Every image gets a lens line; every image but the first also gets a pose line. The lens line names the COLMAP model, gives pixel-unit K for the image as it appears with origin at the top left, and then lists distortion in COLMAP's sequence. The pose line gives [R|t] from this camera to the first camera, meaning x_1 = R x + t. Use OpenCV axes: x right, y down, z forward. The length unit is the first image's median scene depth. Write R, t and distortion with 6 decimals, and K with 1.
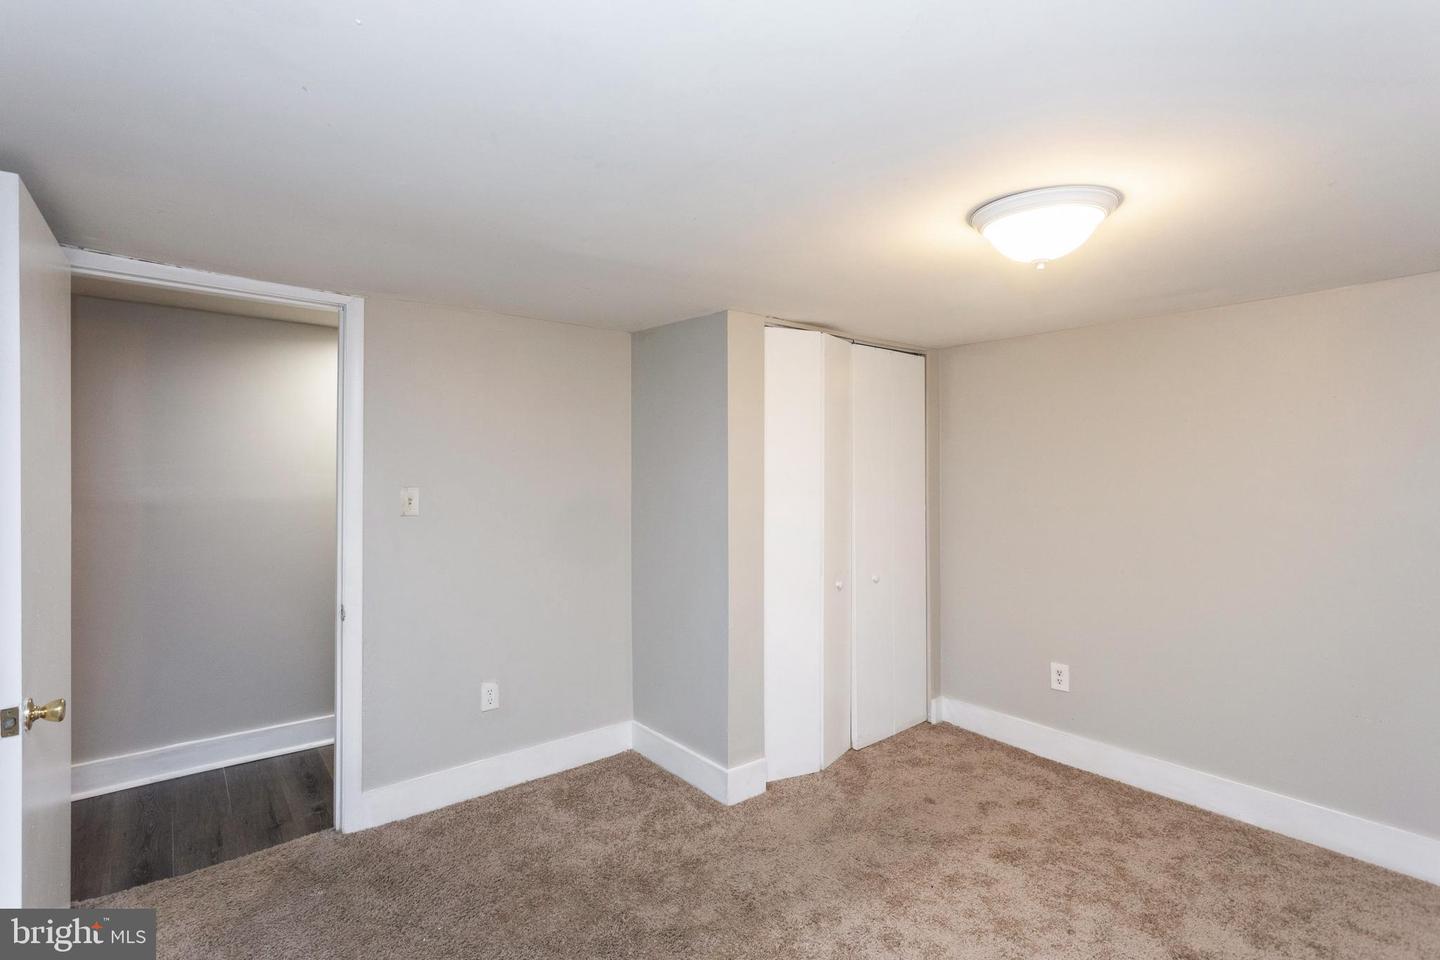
lens RADIAL K [[683.9, 0, 716.3], [0, 683.9, 468.2], [0, 0, 1]] dist [0.001722, 0.003170]
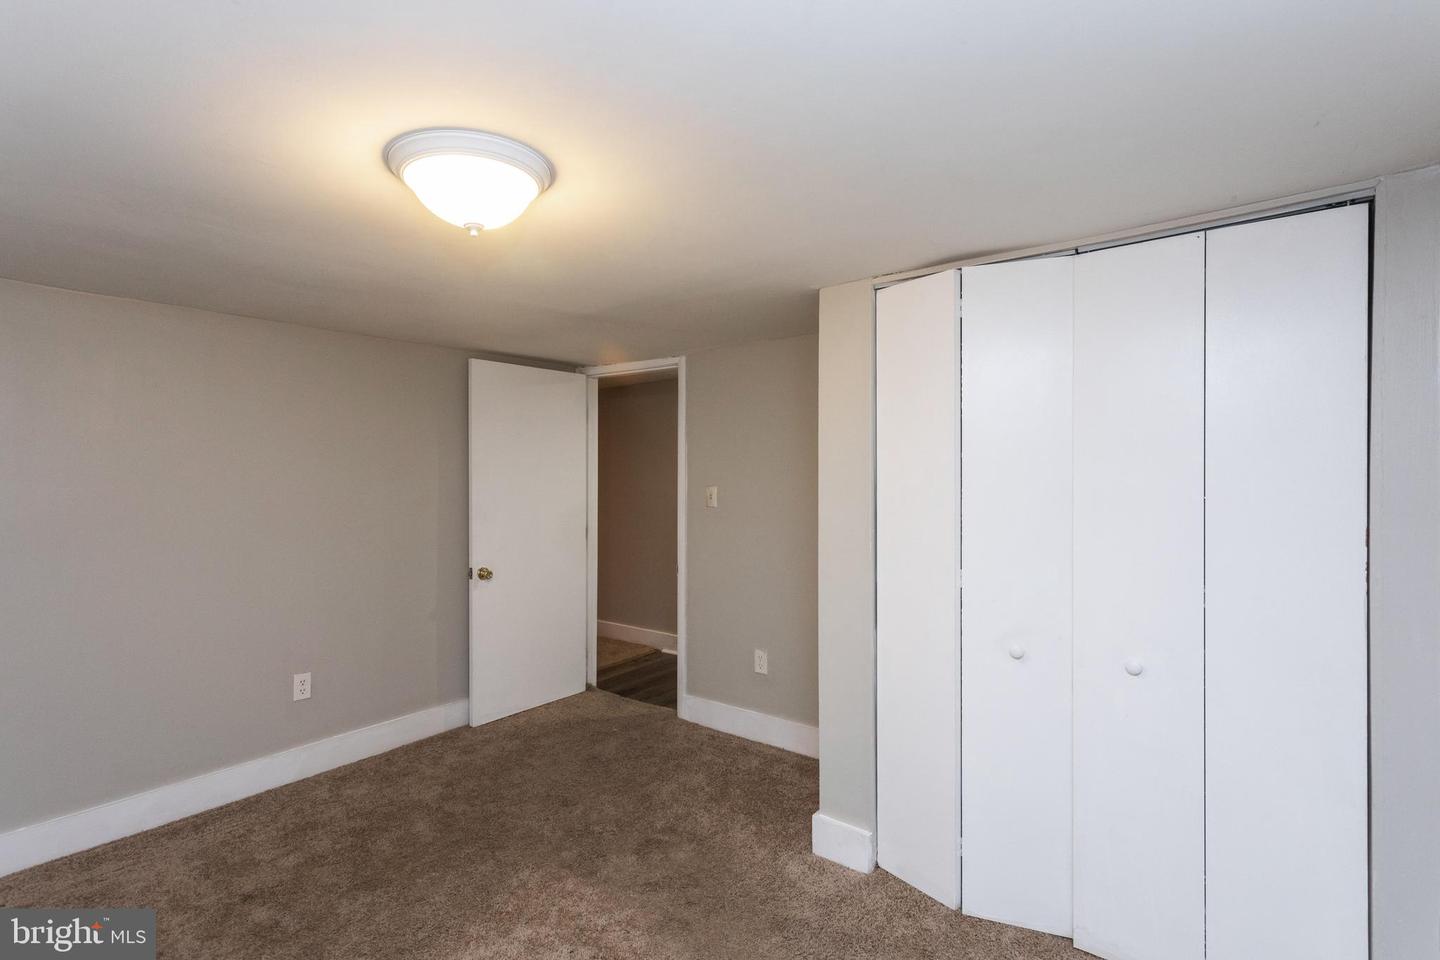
lens RADIAL K [[683.9, 0, 718.0], [0, 683.9, 478.9], [0, 0, 1]] dist [0.001722, 0.003170]
pose [[0.231928, 0.000492, -0.972733, 0.894084], [0.004487, 0.999989, 0.001576, 0.011052], [0.972723, -0.004730, 0.231923, 0.709400]]
